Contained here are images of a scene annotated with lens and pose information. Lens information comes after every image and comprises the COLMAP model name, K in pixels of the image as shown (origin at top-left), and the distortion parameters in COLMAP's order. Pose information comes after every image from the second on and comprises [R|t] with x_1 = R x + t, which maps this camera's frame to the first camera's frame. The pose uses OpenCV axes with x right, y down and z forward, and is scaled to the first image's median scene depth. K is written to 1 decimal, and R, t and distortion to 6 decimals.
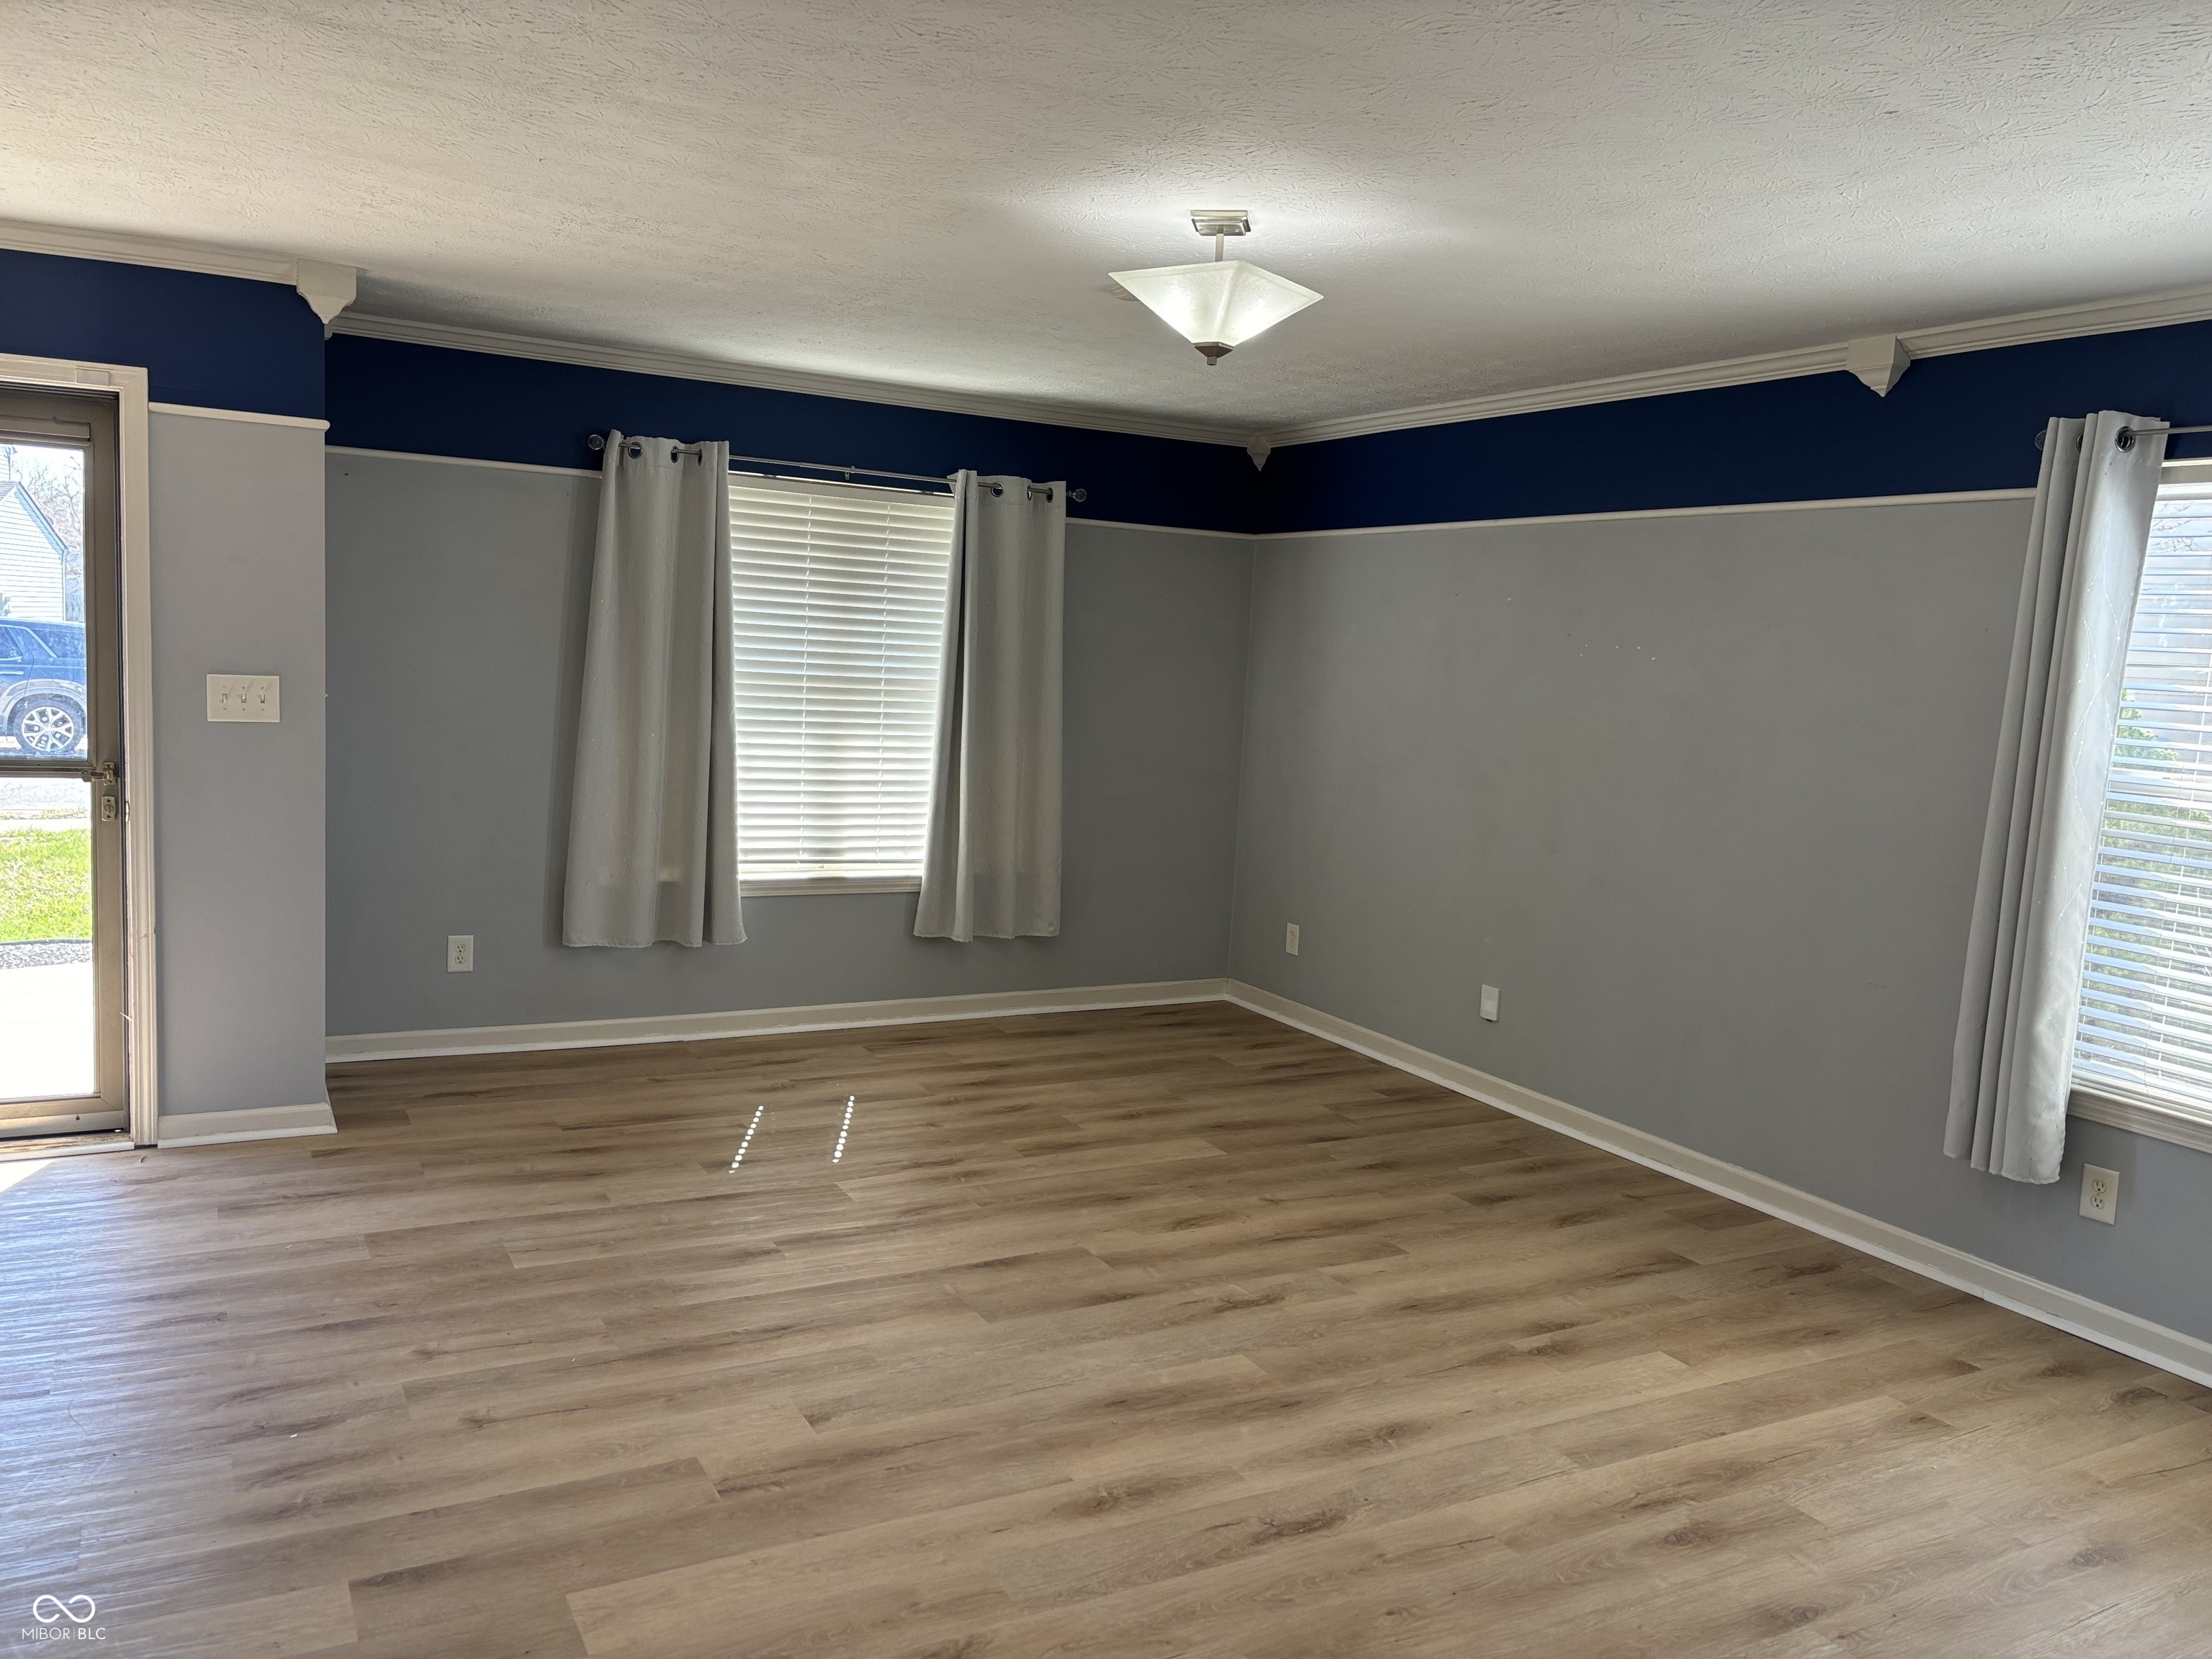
lens RADIAL K [[1663.1, 0, 1093.8], [0, 1663.1, 835.9], [0, 0, 1]] dist [0.049653, -0.033169]
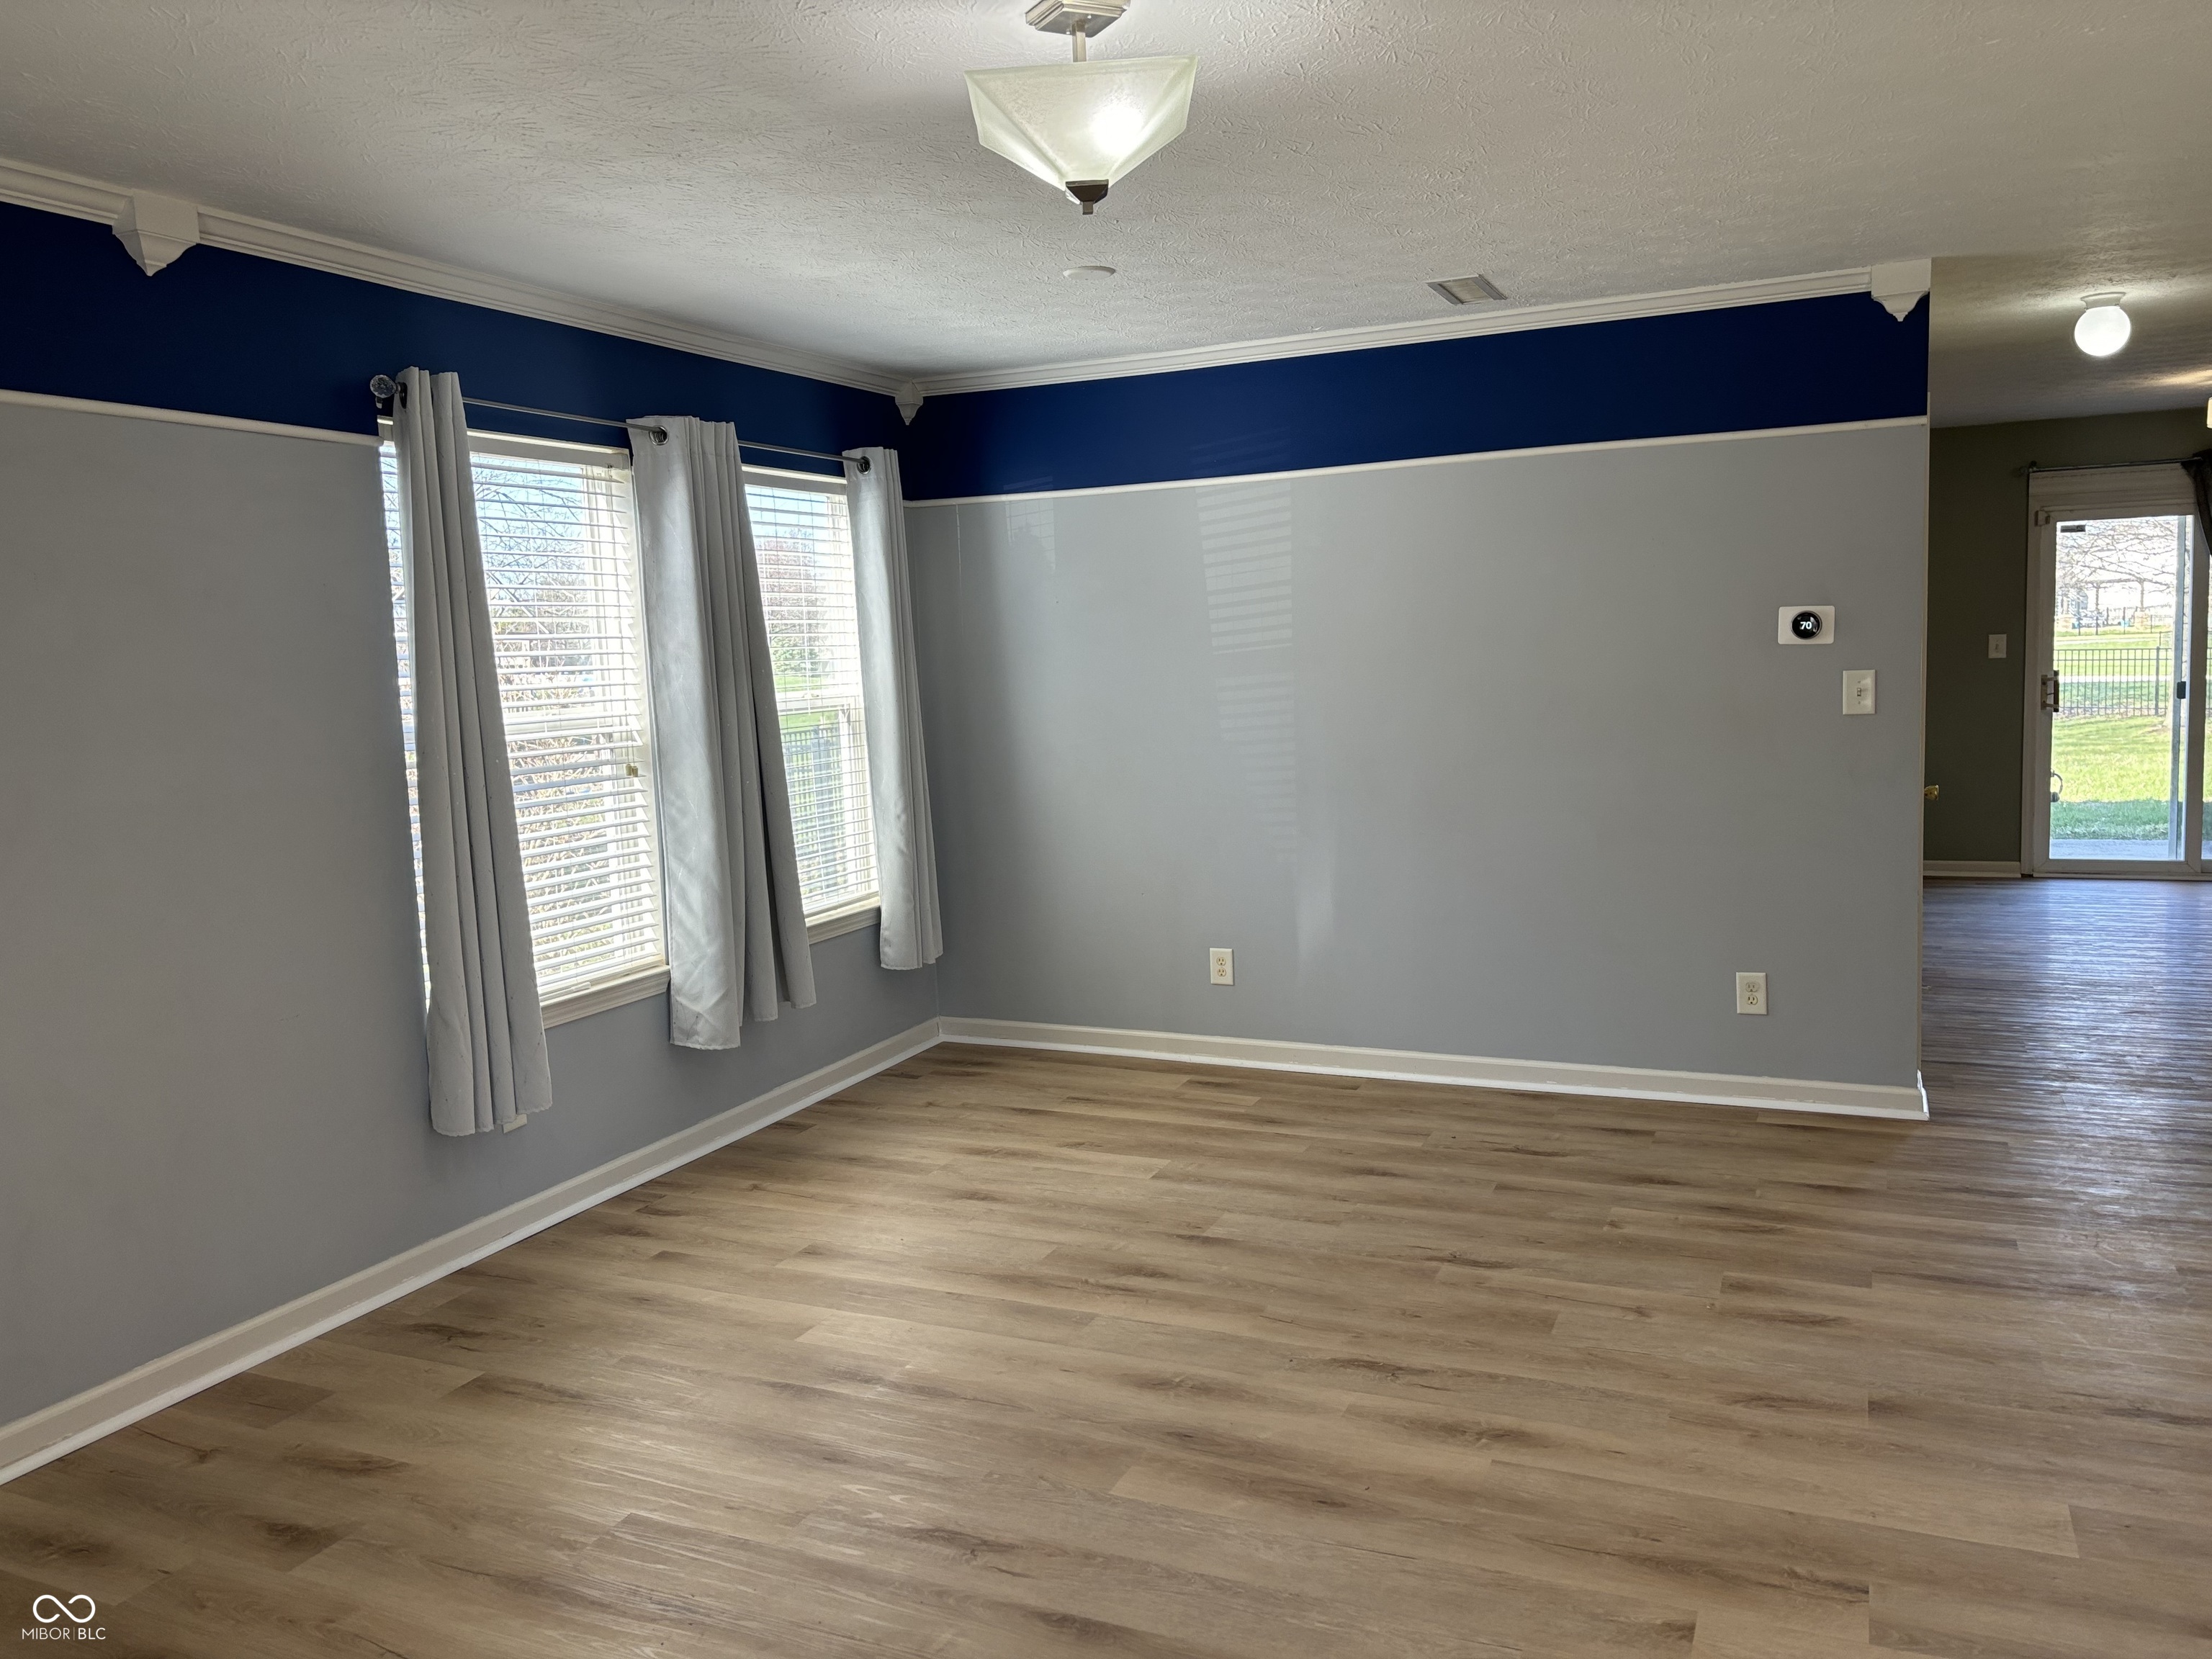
lens RADIAL K [[1663.1, 0, 1090.5], [0, 1663.1, 826.4], [0, 0, 1]] dist [0.049653, -0.033169]
pose [[-0.602047, -0.114922, 0.790147, -0.575228], [0.099940, 0.970960, 0.217368, -0.200011], [-0.792181, 0.209834, -0.573078, 1.599660]]
